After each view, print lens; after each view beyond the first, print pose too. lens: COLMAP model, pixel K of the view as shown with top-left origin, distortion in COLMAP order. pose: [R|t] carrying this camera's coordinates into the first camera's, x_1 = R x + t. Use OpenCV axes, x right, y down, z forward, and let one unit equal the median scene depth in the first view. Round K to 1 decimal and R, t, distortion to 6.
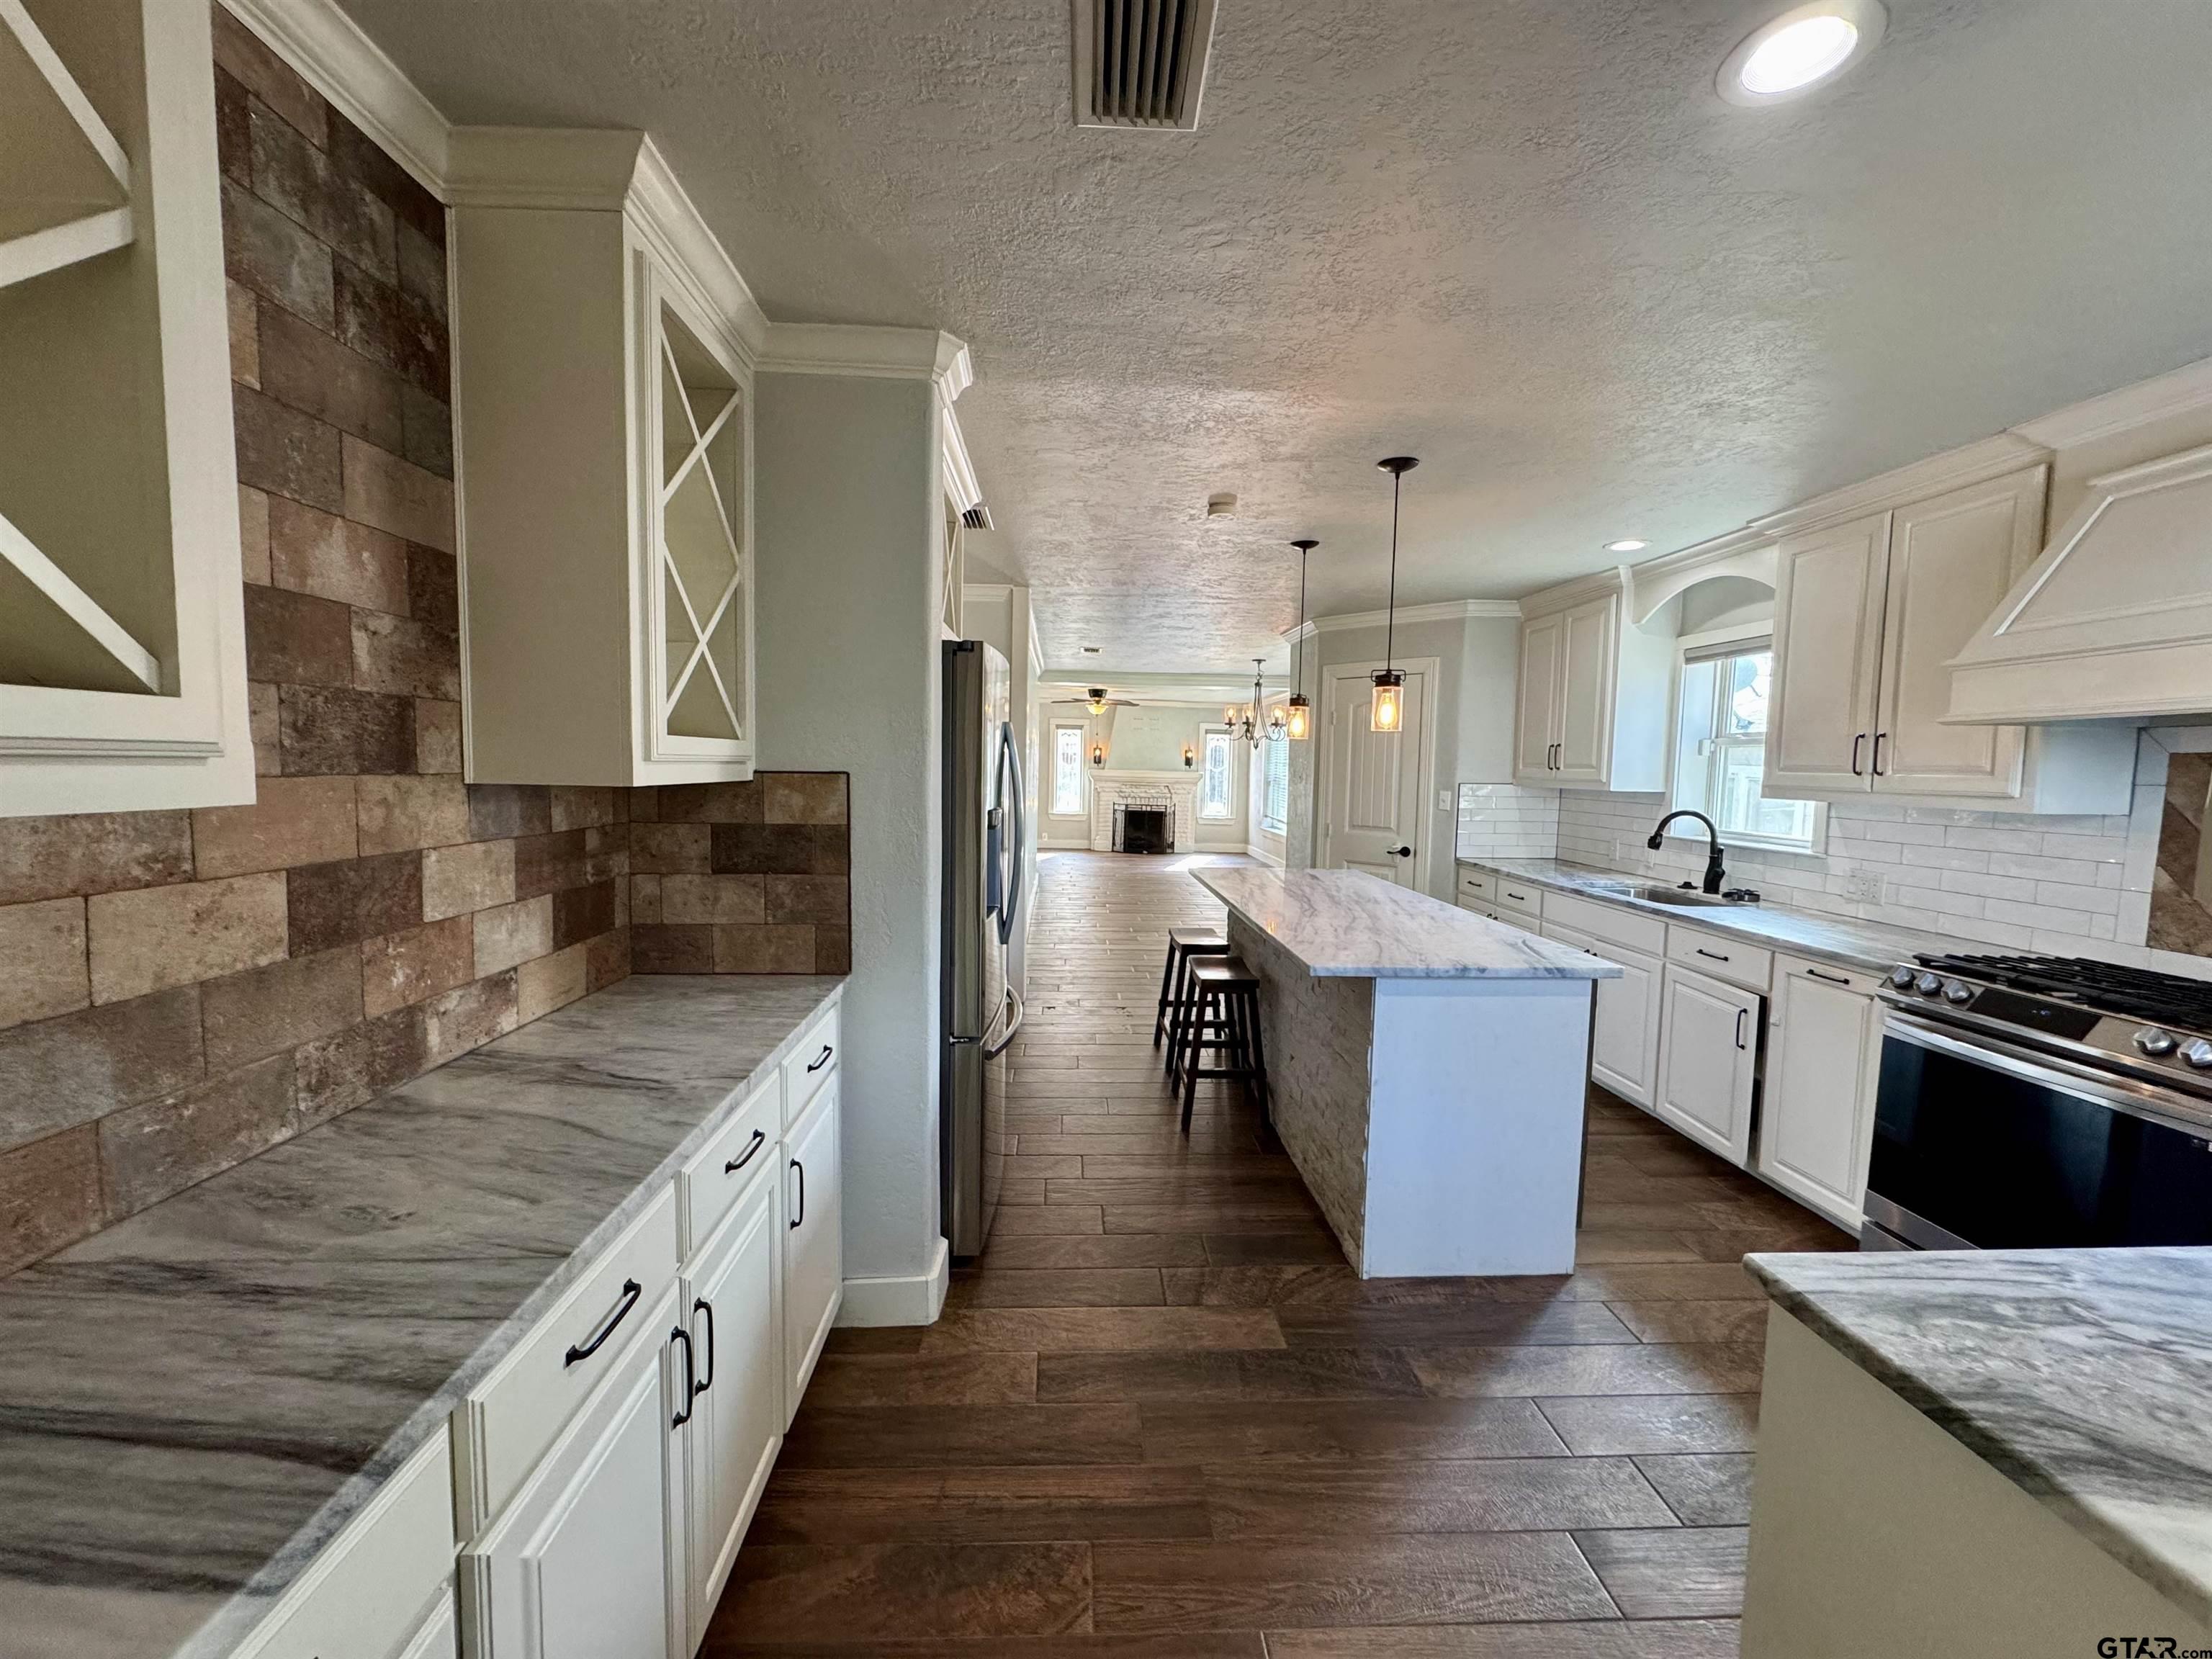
lens RADIAL K [[876.3, 0, 1106.6], [0, 876.3, 831.5], [0, 0, 1]] dist [-0.002002, 0.000078]
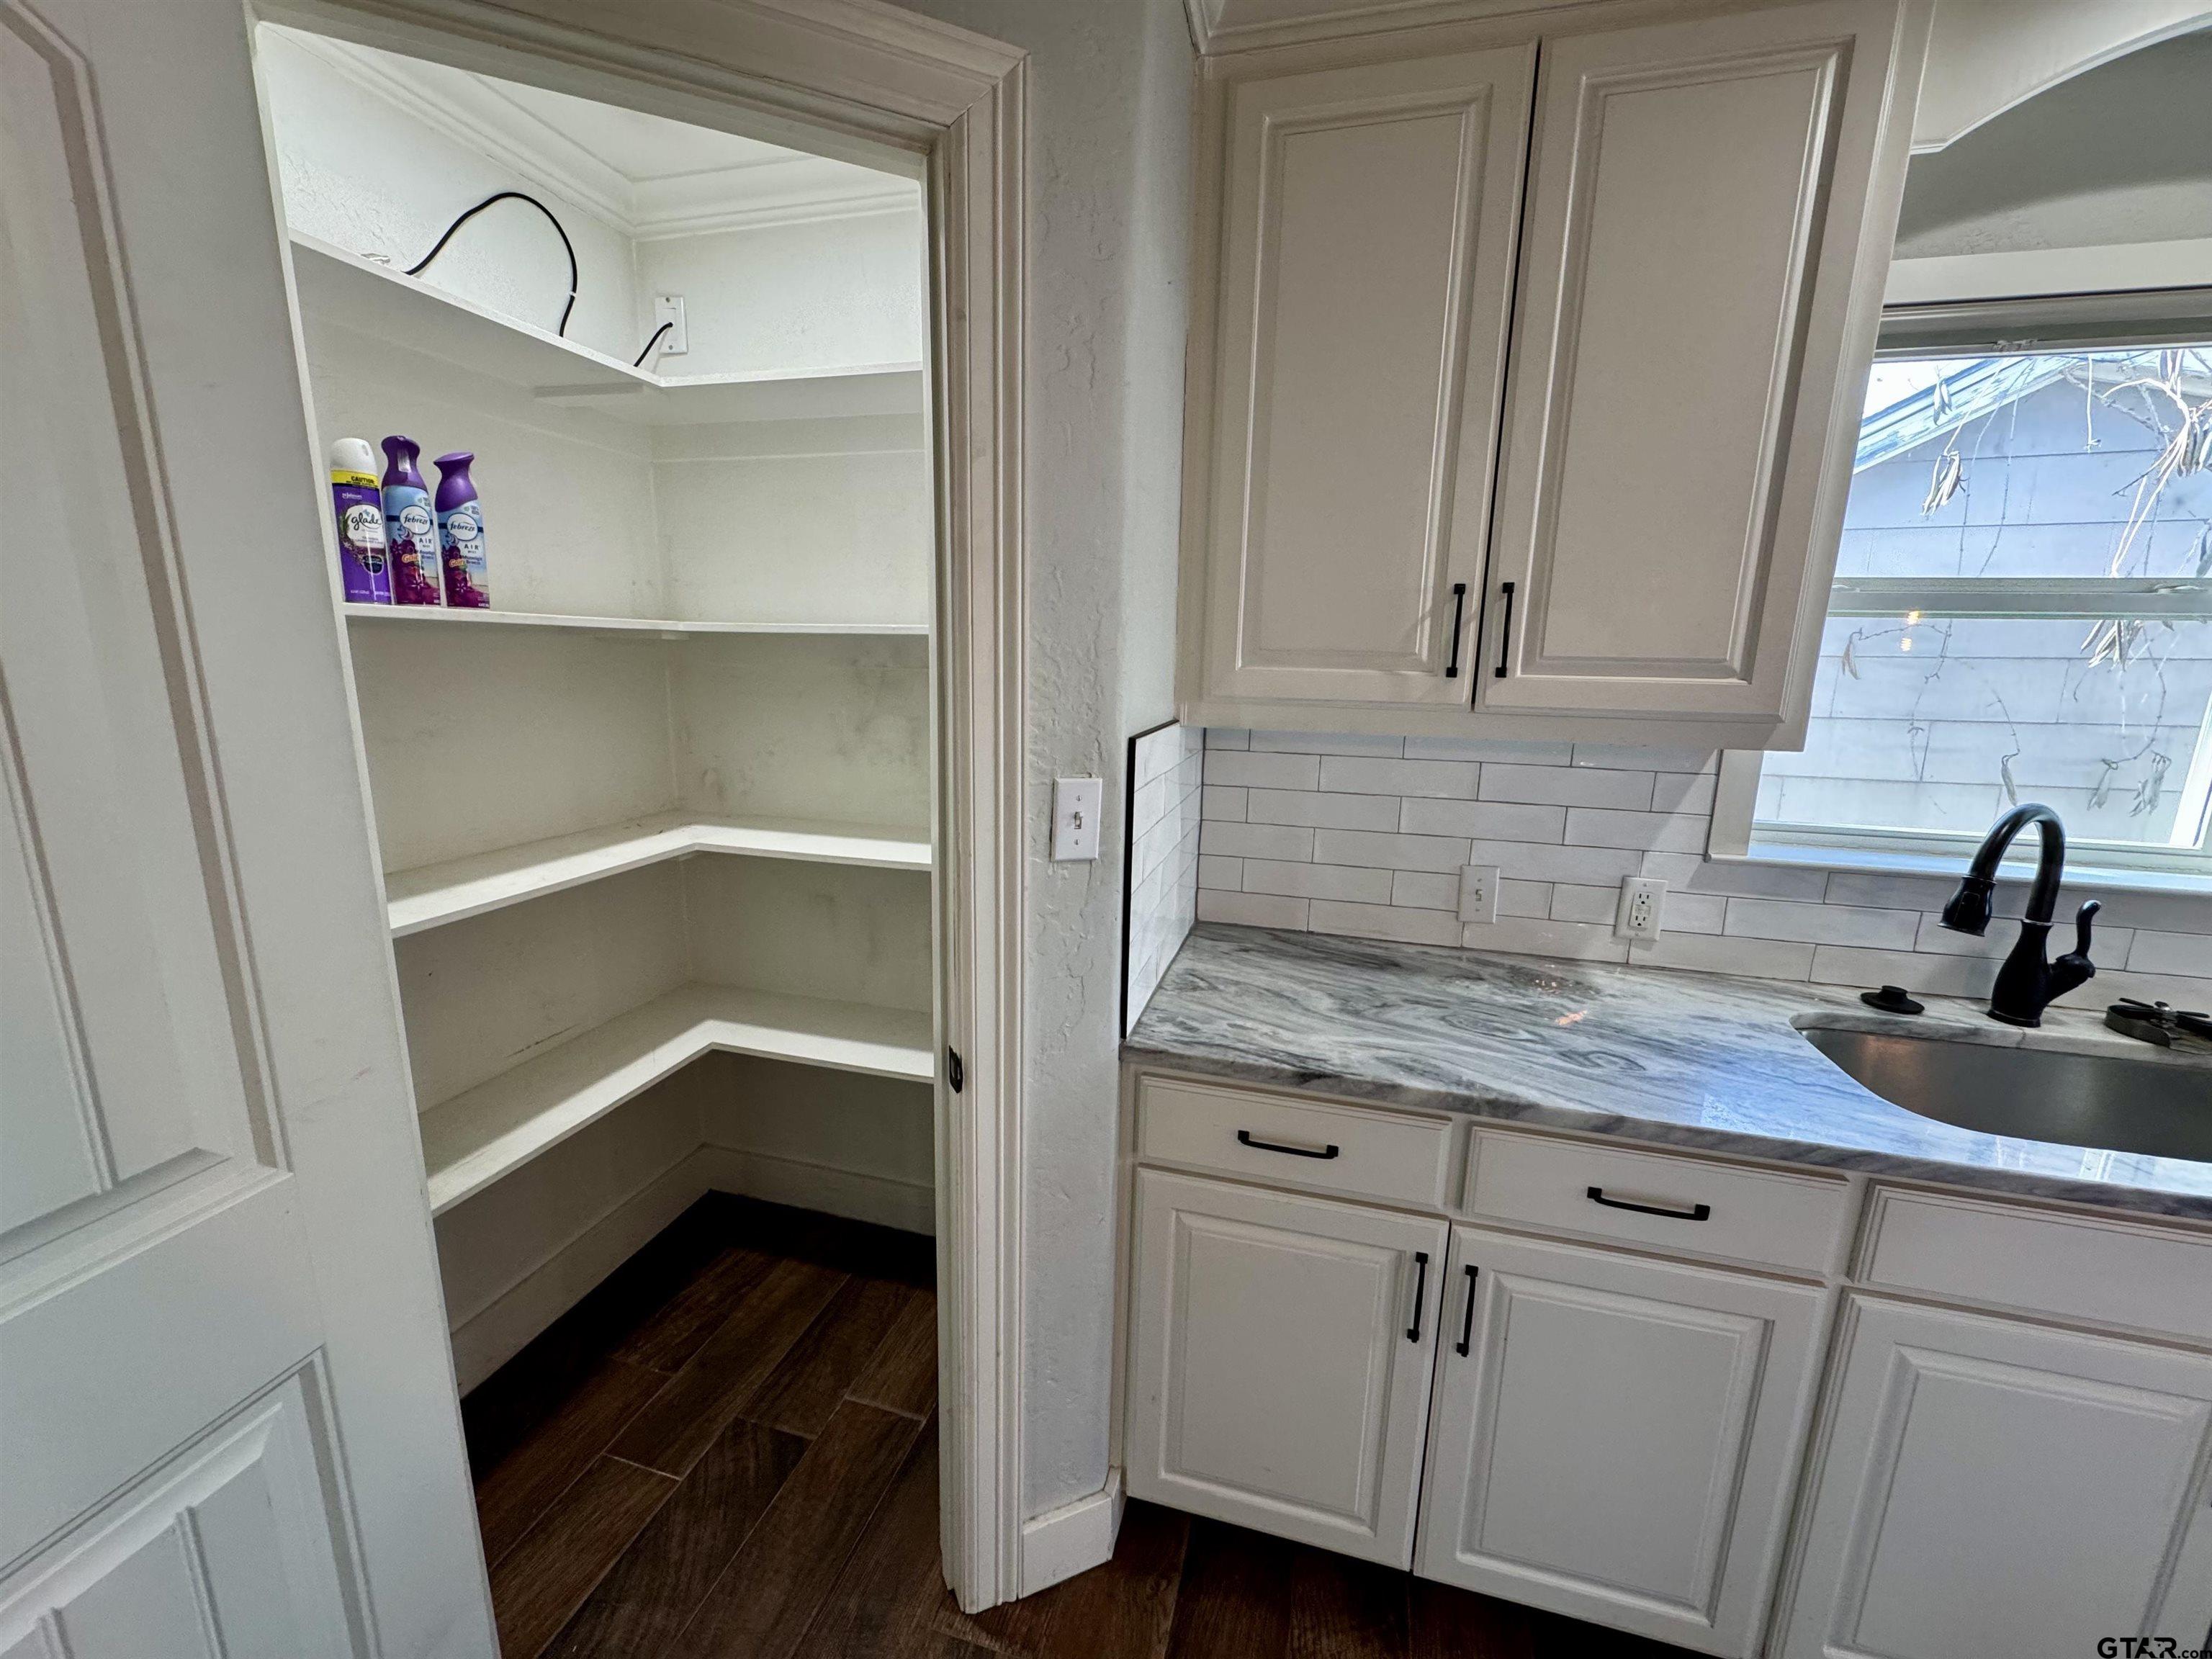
lens RADIAL K [[876.3, 0, 1106.6], [0, 876.3, 831.5], [0, 0, 1]] dist [-0.002002, 0.000078]
pose [[0.304745, -0.199654, 0.931273, 0.403566], [0.055774, 0.979845, 0.191816, -0.167069], [-0.950799, -0.006514, 0.309739, 2.078086]]
